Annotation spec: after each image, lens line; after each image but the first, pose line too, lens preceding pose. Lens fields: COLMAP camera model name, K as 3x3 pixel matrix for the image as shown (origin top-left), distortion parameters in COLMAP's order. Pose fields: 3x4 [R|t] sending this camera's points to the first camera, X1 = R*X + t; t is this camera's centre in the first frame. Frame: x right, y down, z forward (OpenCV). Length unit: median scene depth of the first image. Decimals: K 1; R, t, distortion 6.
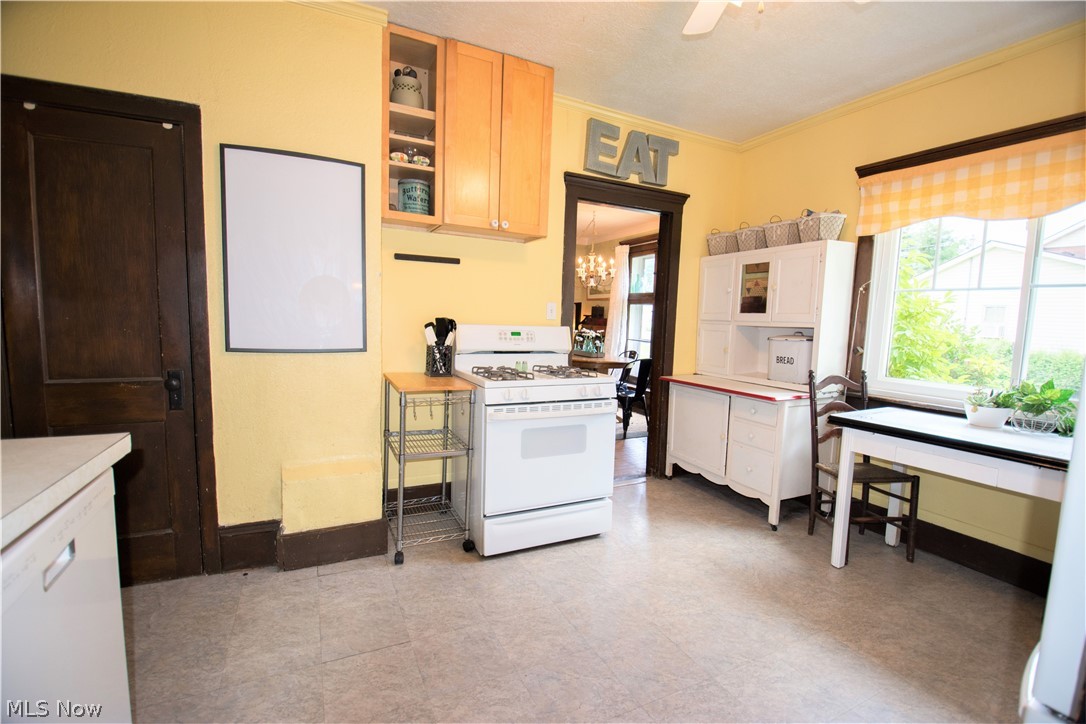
lens RADIAL K [[476.2, 0, 544.9], [0, 476.2, 367.8], [0, 0, 1]] dist [0.004796, -0.016932]
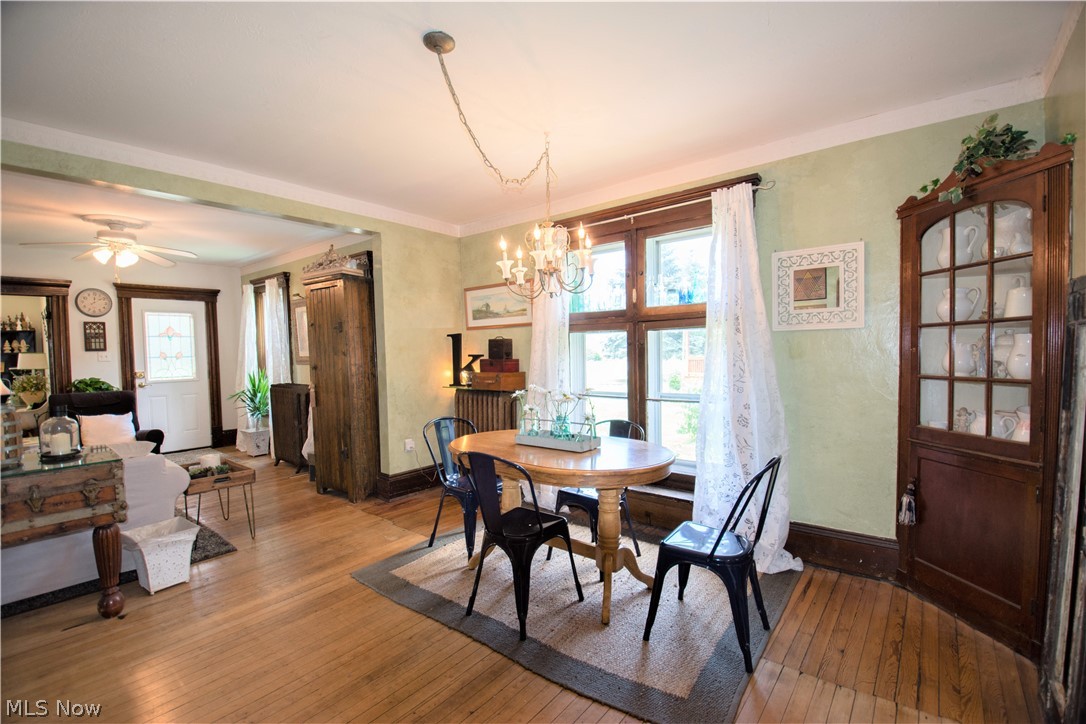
lens RADIAL K [[476.2, 0, 548.5], [0, 476.2, 368.0], [0, 0, 1]] dist [0.004796, -0.016932]
pose [[0.899671, -0.061498, 0.432216, -0.253349], [0.090461, 0.994802, -0.046751, -0.183641], [-0.427095, 0.081159, 0.900557, 1.370281]]
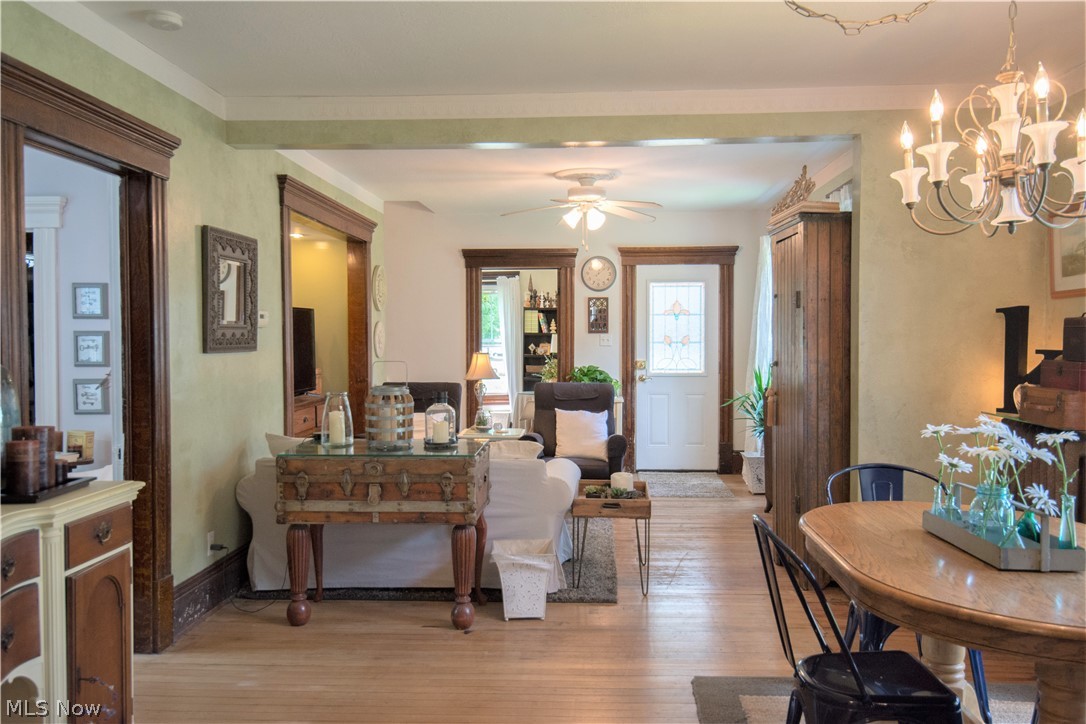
lens RADIAL K [[864.8, 0, 552.5], [0, 864.8, 366.2], [0, 0, 1]] dist [0.039885, -0.014692]
pose [[0.877963, -0.013629, -0.478534, 0.241295], [-0.027646, 0.996483, -0.079102, -0.164480], [0.477929, 0.082678, 0.874499, 1.294871]]
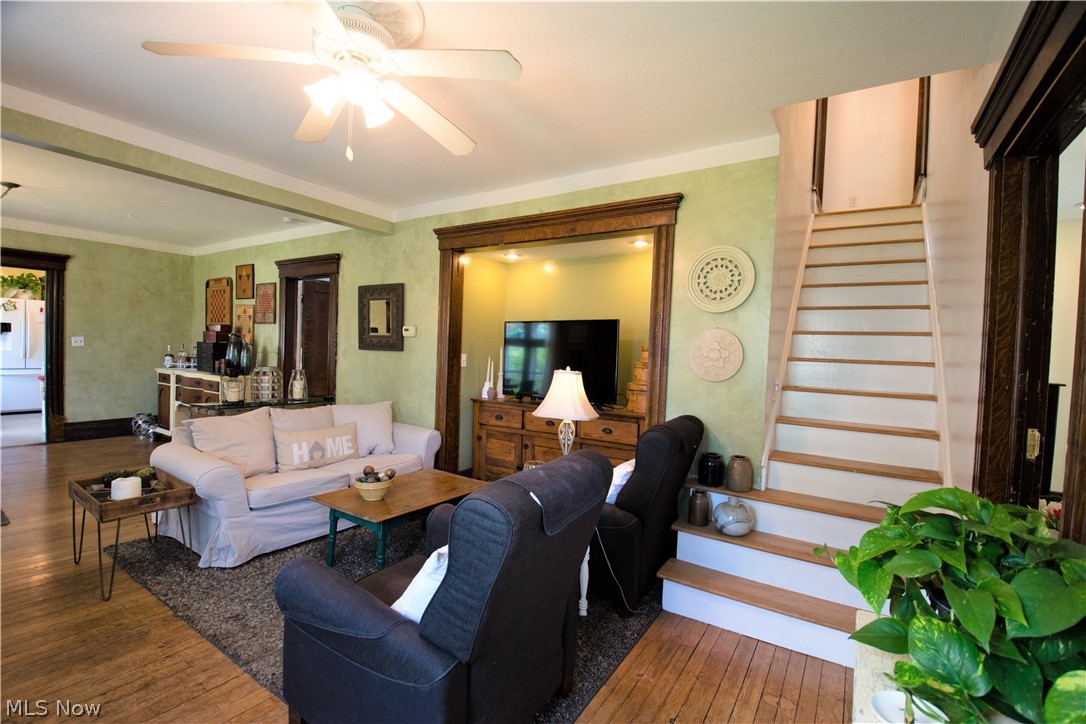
lens RADIAL K [[476.2, 0, 551.8], [0, 476.2, 369.2], [0, 0, 1]] dist [0.004796, -0.016932]
pose [[-0.846639, -0.036222, -0.530933, -0.786166], [-0.116408, 0.986125, 0.118351, -0.531216], [0.519279, 0.162006, -0.839109, 4.368444]]
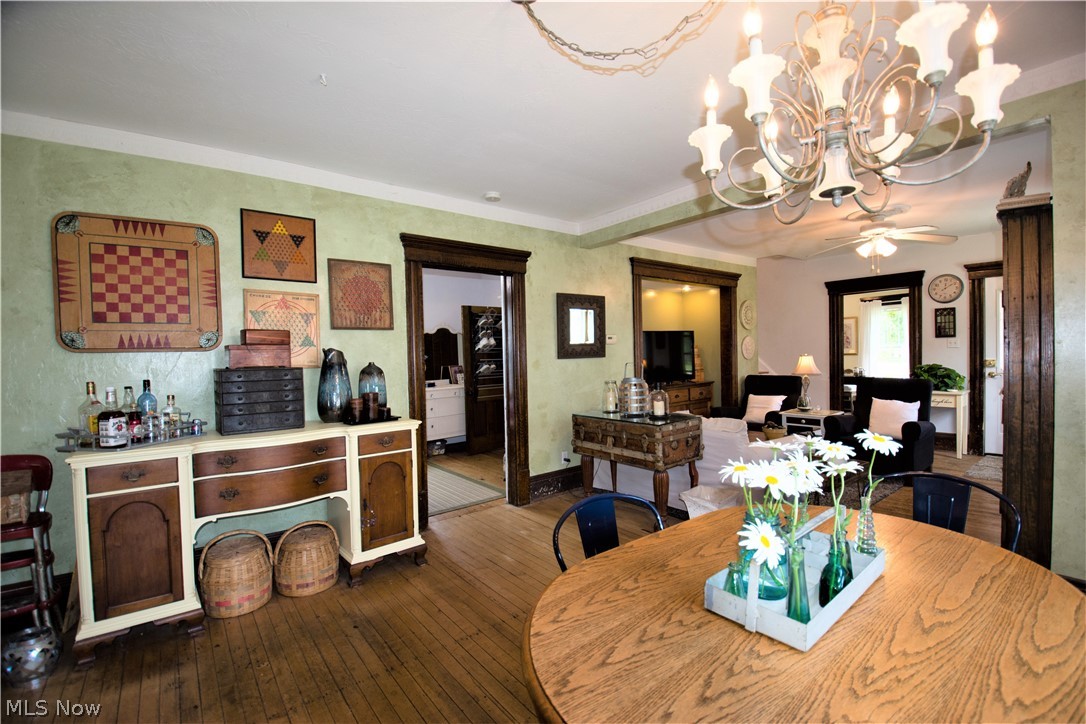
lens RADIAL K [[476.2, 0, 549.3], [0, 476.2, 368.2], [0, 0, 1]] dist [0.004796, -0.016932]
pose [[0.224808, -0.005141, -0.974389, 0.566186], [-0.075417, 0.996895, -0.022660, -0.226124], [0.971480, 0.078579, 0.223723, 2.003867]]
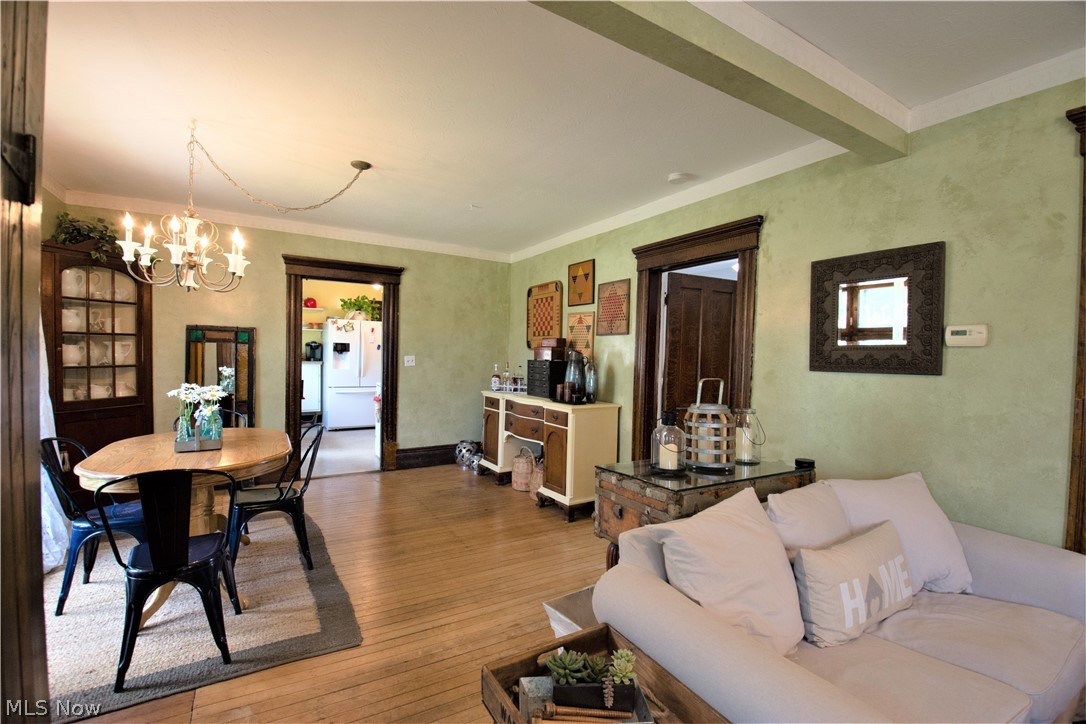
lens RADIAL K [[476.2, 0, 552.1], [0, 476.2, 369.8], [0, 0, 1]] dist [0.004796, -0.016932]
pose [[-0.992119, -0.047364, -0.116003, -0.431614], [-0.062708, 0.989208, 0.132424, -0.409555], [0.108479, 0.138654, -0.984382, 3.415419]]
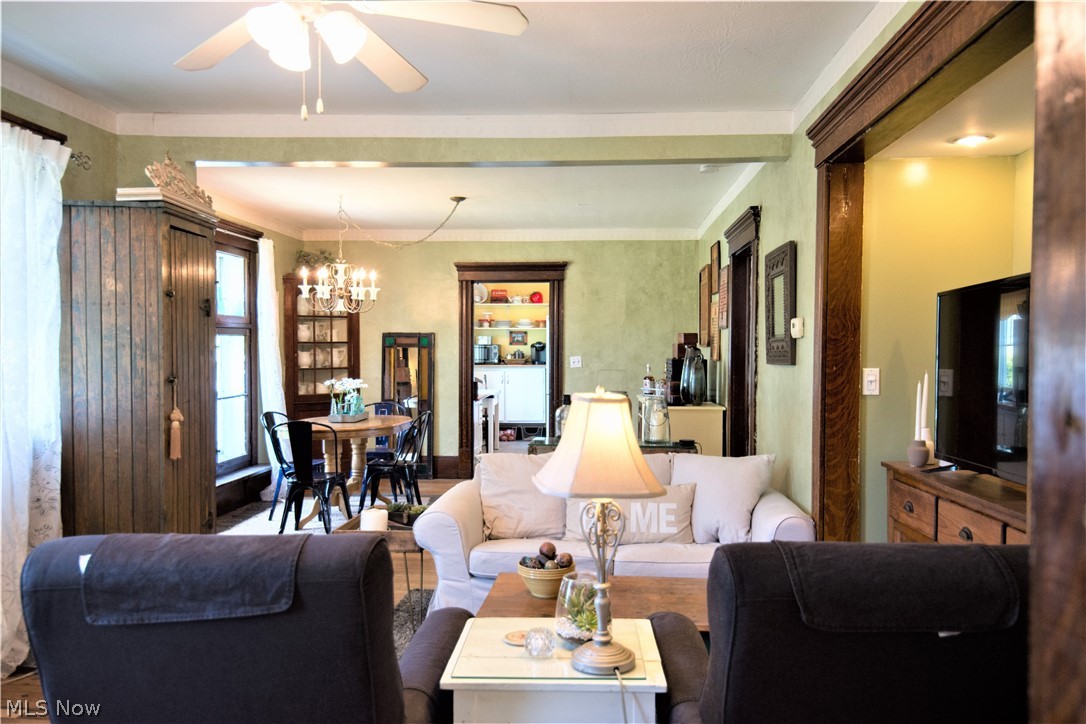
lens RADIAL K [[864.8, 0, 548.6], [0, 864.8, 357.5], [0, 0, 1]] dist [0.039885, -0.014692]
pose [[-0.872602, -0.034596, 0.487205, -1.651814], [0.024443, 0.993146, 0.114300, -0.550041], [-0.487820, 0.111647, -0.865775, 4.342784]]
